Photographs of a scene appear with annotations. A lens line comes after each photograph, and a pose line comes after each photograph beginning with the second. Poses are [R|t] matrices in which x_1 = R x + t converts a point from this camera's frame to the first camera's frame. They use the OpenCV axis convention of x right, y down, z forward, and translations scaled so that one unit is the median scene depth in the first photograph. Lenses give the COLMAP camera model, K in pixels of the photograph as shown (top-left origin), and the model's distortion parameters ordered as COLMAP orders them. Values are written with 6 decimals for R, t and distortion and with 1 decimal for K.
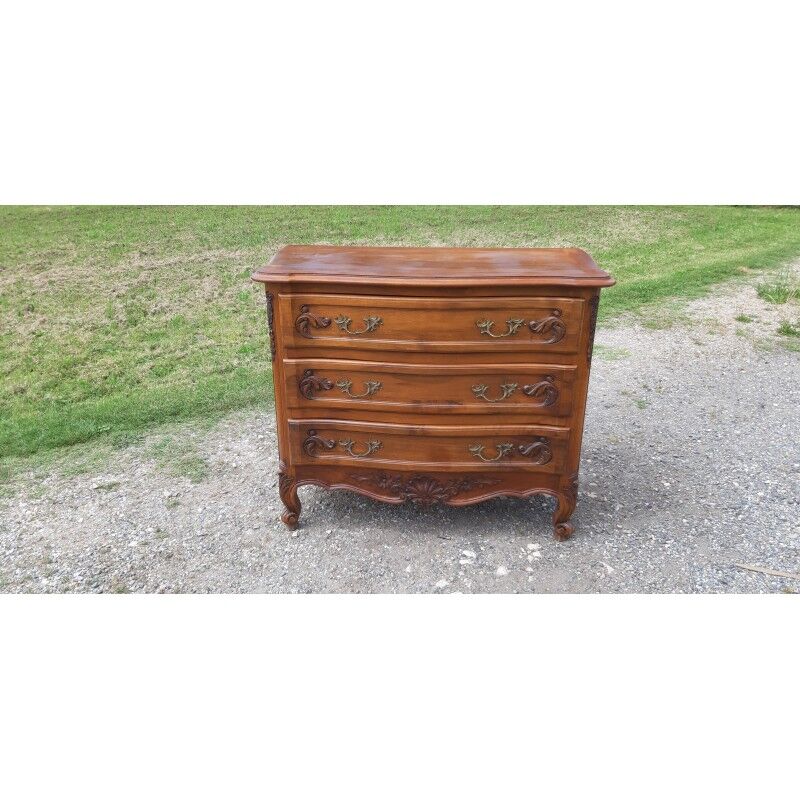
lens RADIAL K [[639.1, 0, 402.3], [0, 639.1, 389.1], [0, 0, 1]] dist [0.092272, -0.201049]
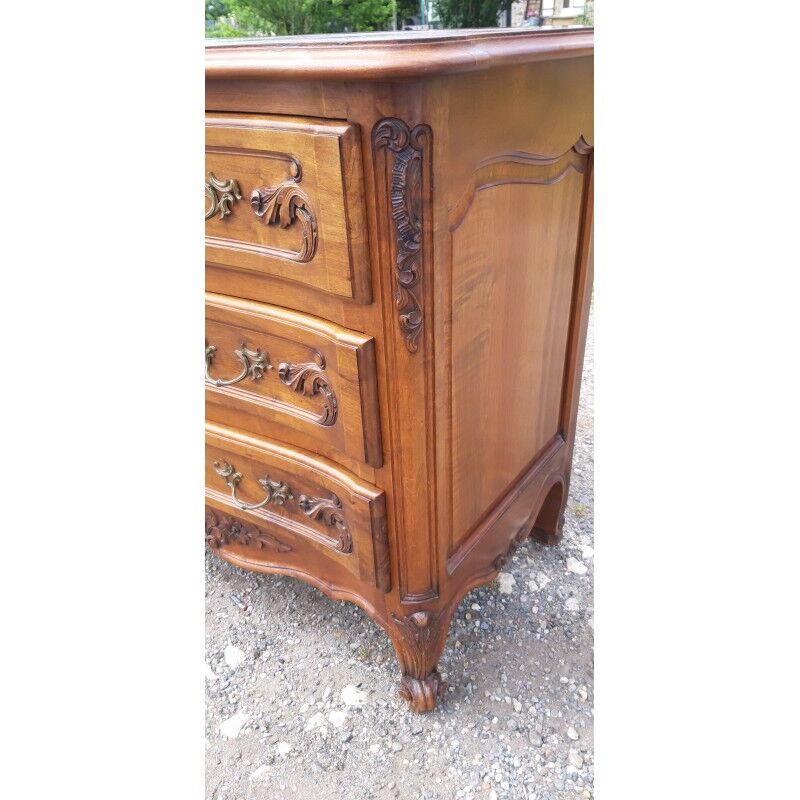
lens RADIAL K [[639.9, 0, 413.0], [0, 639.9, 398.9], [0, 0, 1]] dist [0.088268, -0.183909]
pose [[0.846971, 0.239699, -0.474536, 0.434498], [-0.158500, 0.965849, 0.204974, -0.074387], [0.507462, -0.098393, 0.856038, 0.669080]]
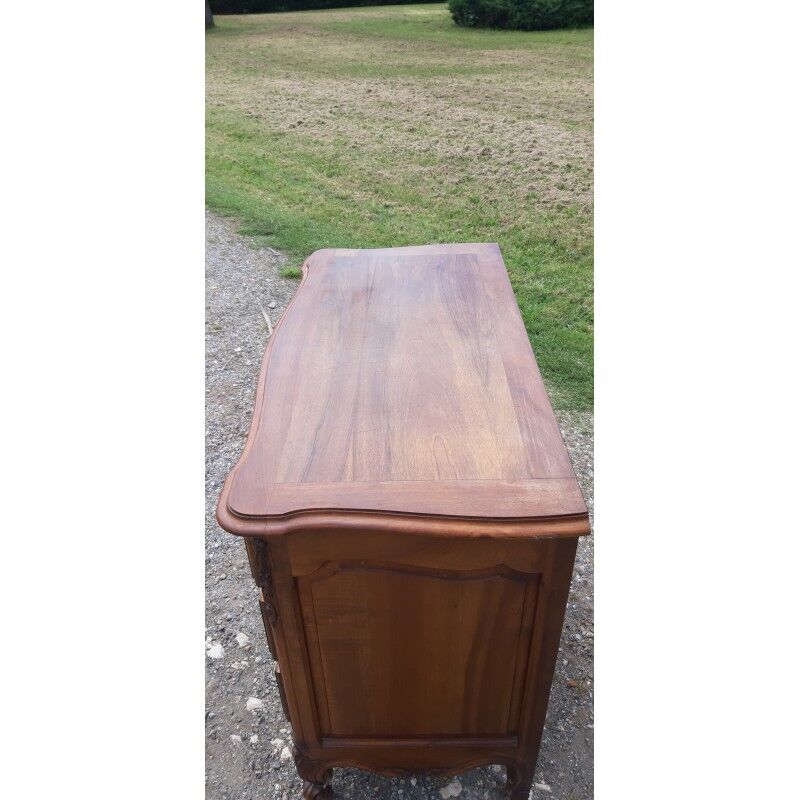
lens RADIAL K [[628.7, 0, 403.6], [0, 628.7, 396.0], [0, 0, 1]] dist [0.088033, -0.165160]
pose [[0.053207, 0.541206, -0.839205, 0.612662], [-0.348451, 0.797633, 0.492304, -0.470295], [0.935816, 0.266228, 0.231024, 0.878460]]
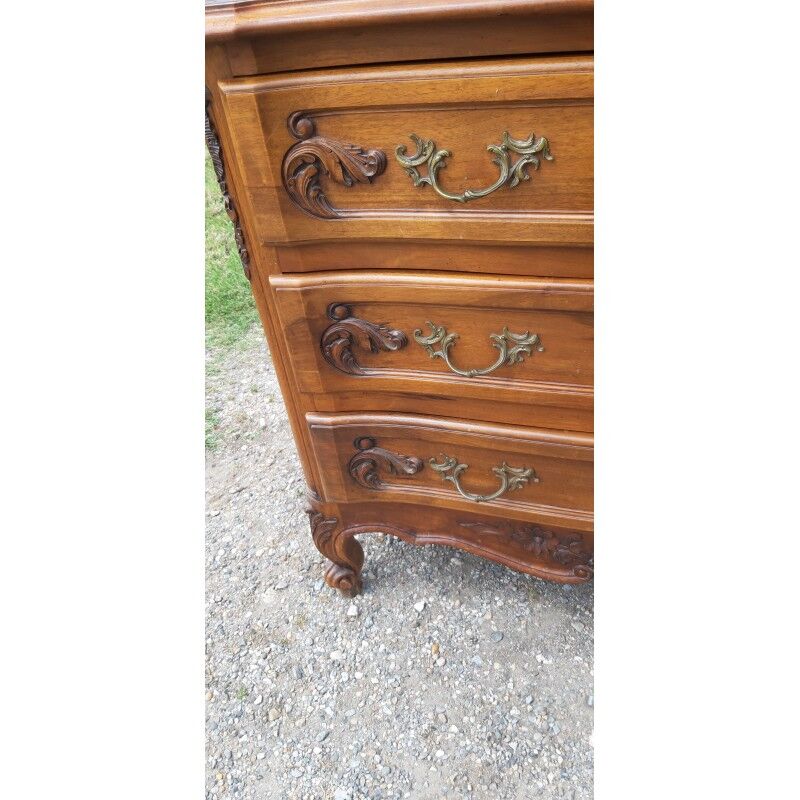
lens RADIAL K [[632.0, 0, 401.2], [0, 632.0, 390.3], [0, 0, 1]] dist [0.090509, -0.176710]
pose [[0.983932, -0.002269, -0.178531, -0.043814], [0.050658, 0.962376, 0.266957, -0.074850], [0.171208, -0.271711, 0.947027, 0.623099]]
